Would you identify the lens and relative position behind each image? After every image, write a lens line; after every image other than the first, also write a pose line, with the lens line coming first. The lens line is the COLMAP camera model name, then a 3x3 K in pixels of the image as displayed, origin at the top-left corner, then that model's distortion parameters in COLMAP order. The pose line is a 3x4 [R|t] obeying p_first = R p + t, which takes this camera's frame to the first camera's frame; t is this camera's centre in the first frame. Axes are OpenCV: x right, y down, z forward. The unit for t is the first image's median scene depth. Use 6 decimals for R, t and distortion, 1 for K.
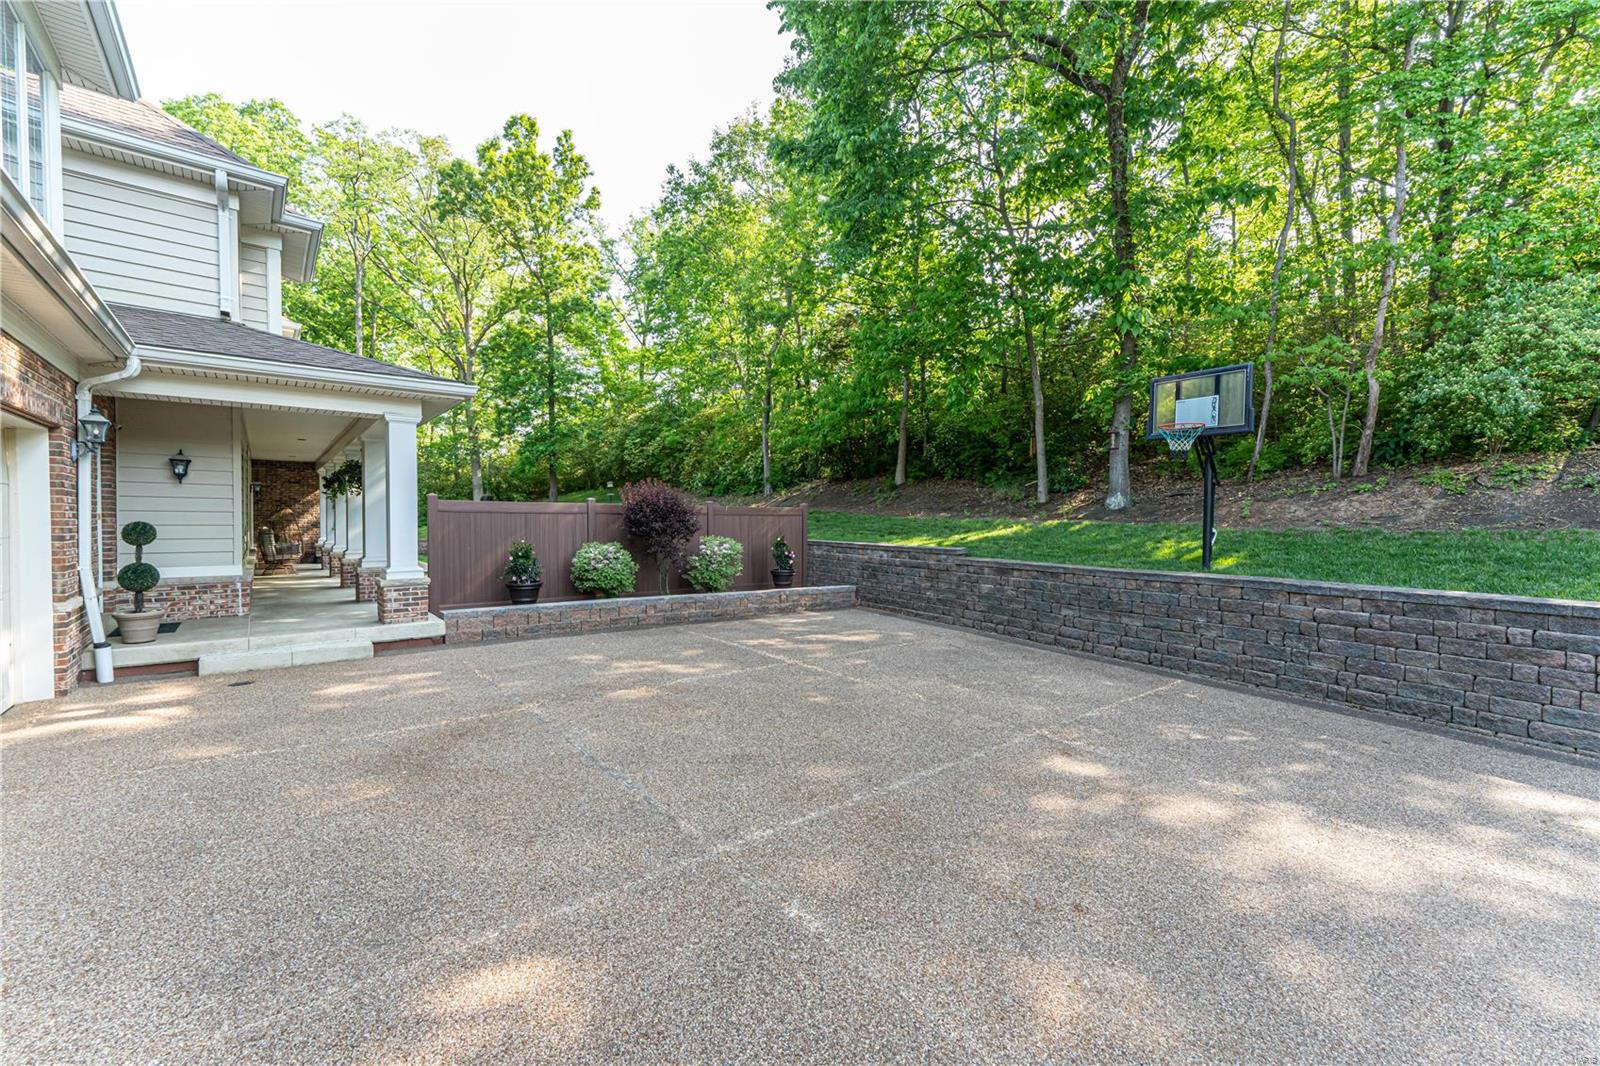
lens RADIAL K [[641.3, 0, 798.4], [0, 641.3, 524.2], [0, 0, 1]] dist [0.001596, 0.000164]
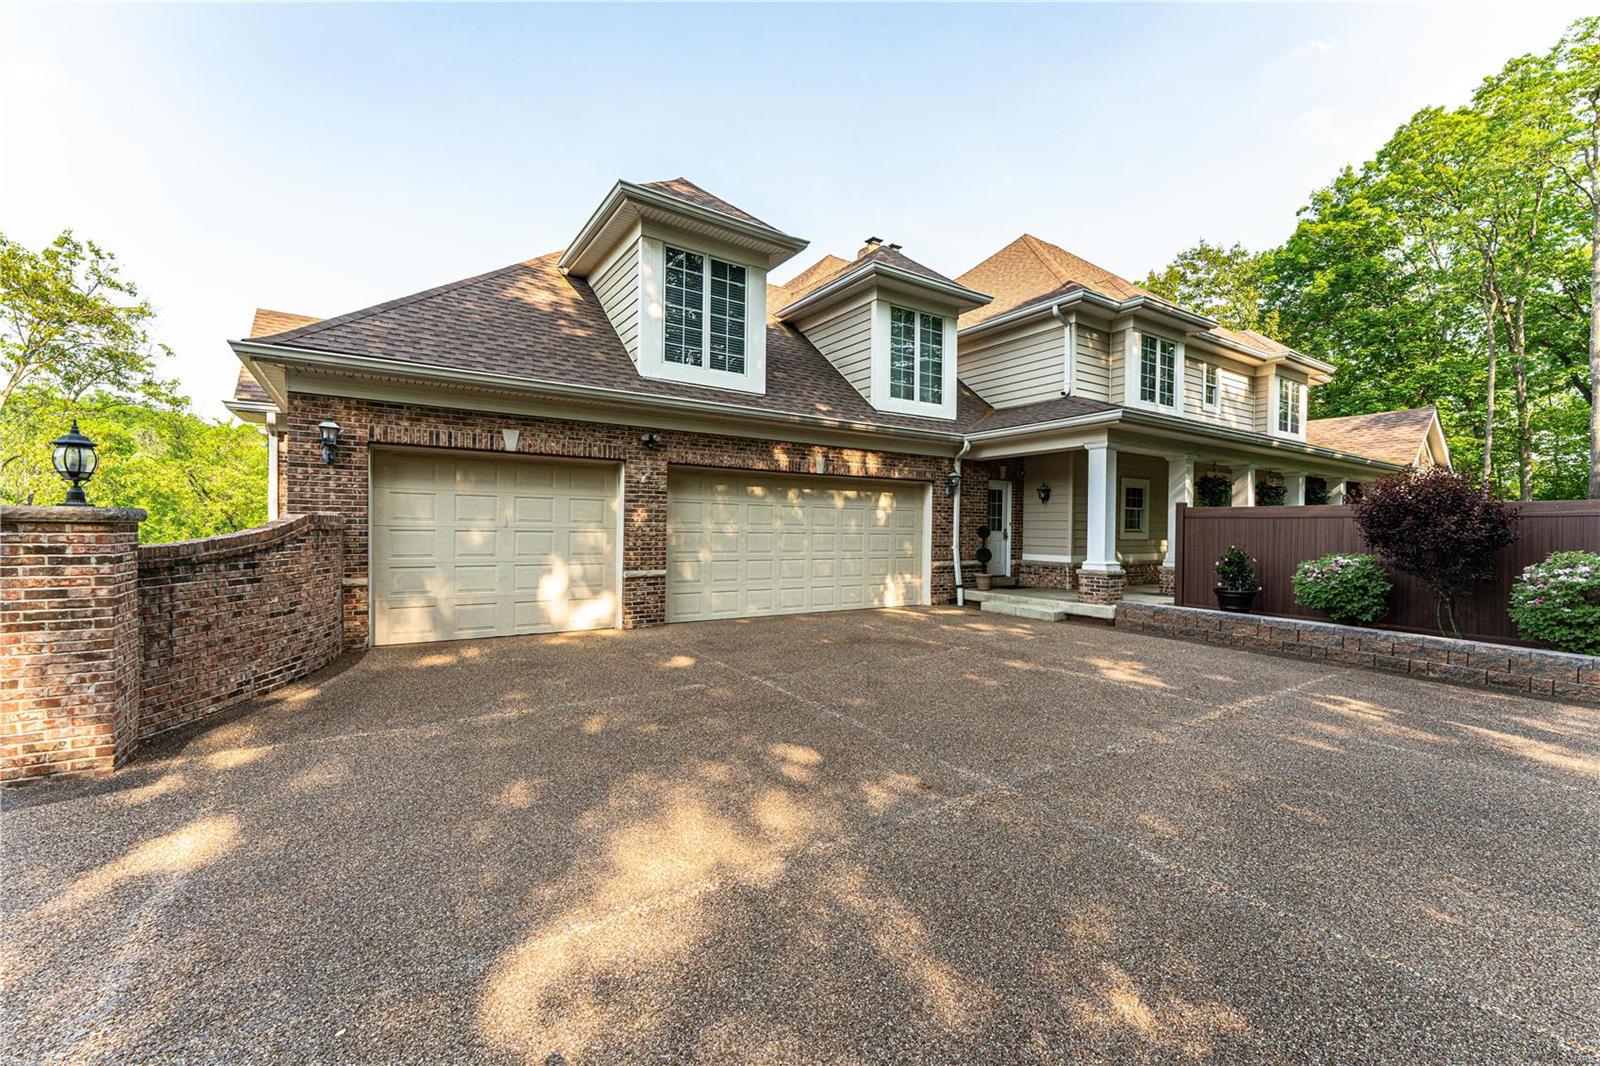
lens RADIAL K [[641.3, 0, 789.4], [0, 641.3, 534.8], [0, 0, 1]] dist [0.001596, 0.000164]
pose [[-0.123316, 0.001840, -0.992366, 0.962382], [-0.021620, 0.999756, 0.004540, 0.027914], [0.992132, 0.022015, -0.123247, 0.708197]]
